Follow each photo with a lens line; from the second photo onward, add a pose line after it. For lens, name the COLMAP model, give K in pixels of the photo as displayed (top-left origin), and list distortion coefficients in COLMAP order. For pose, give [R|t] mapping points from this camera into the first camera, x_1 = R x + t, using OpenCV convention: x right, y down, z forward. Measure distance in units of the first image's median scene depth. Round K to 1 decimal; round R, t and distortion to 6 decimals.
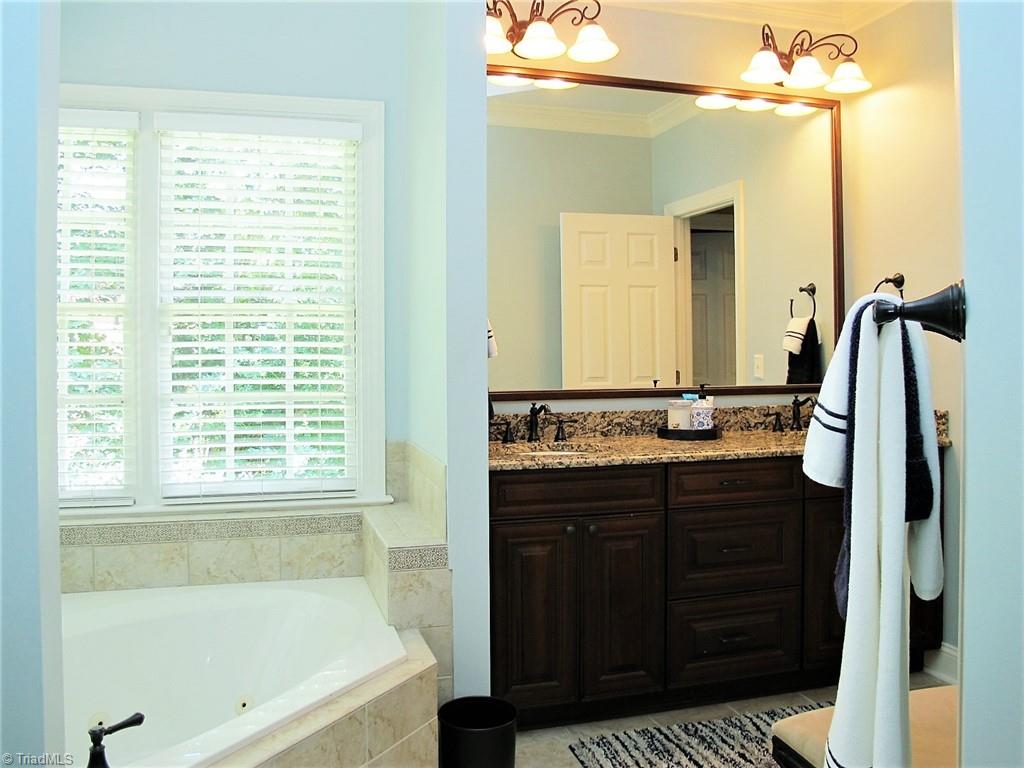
lens RADIAL K [[862.2, 0, 511.6], [0, 862.2, 344.0], [0, 0, 1]] dist [-0.134629, 0.085081]
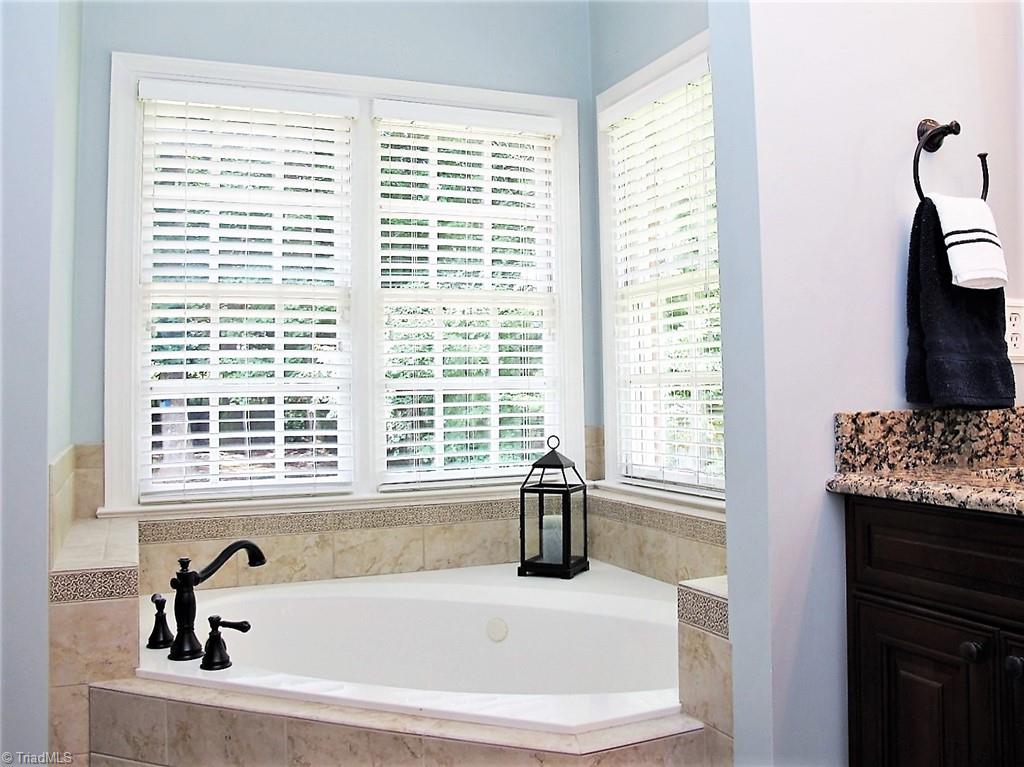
lens RADIAL K [[958.4, 0, 553.4], [0, 958.4, 330.7], [0, 0, 1]] dist [-0.147591, 0.097254]
pose [[0.135341, -0.059920, -0.988986, 0.440238], [0.021551, 0.998111, -0.057524, 0.062971], [0.990565, -0.013528, 0.136377, 0.609826]]
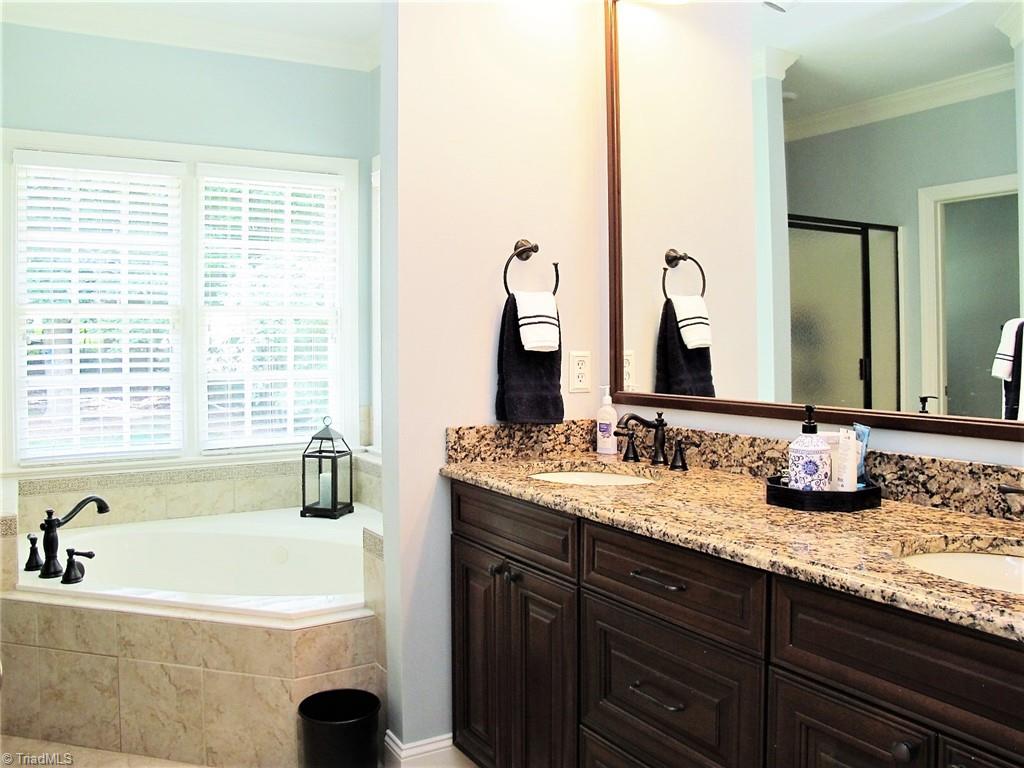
lens RADIAL K [[862.2, 0, 511.6], [0, 862.2, 344.0], [0, 0, 1]] dist [-0.134629, 0.085081]
pose [[0.246615, 0.008568, -0.969076, 0.704053], [0.008016, 0.999909, 0.010880, 0.000776], [0.969080, -0.010451, 0.246524, 0.695161]]
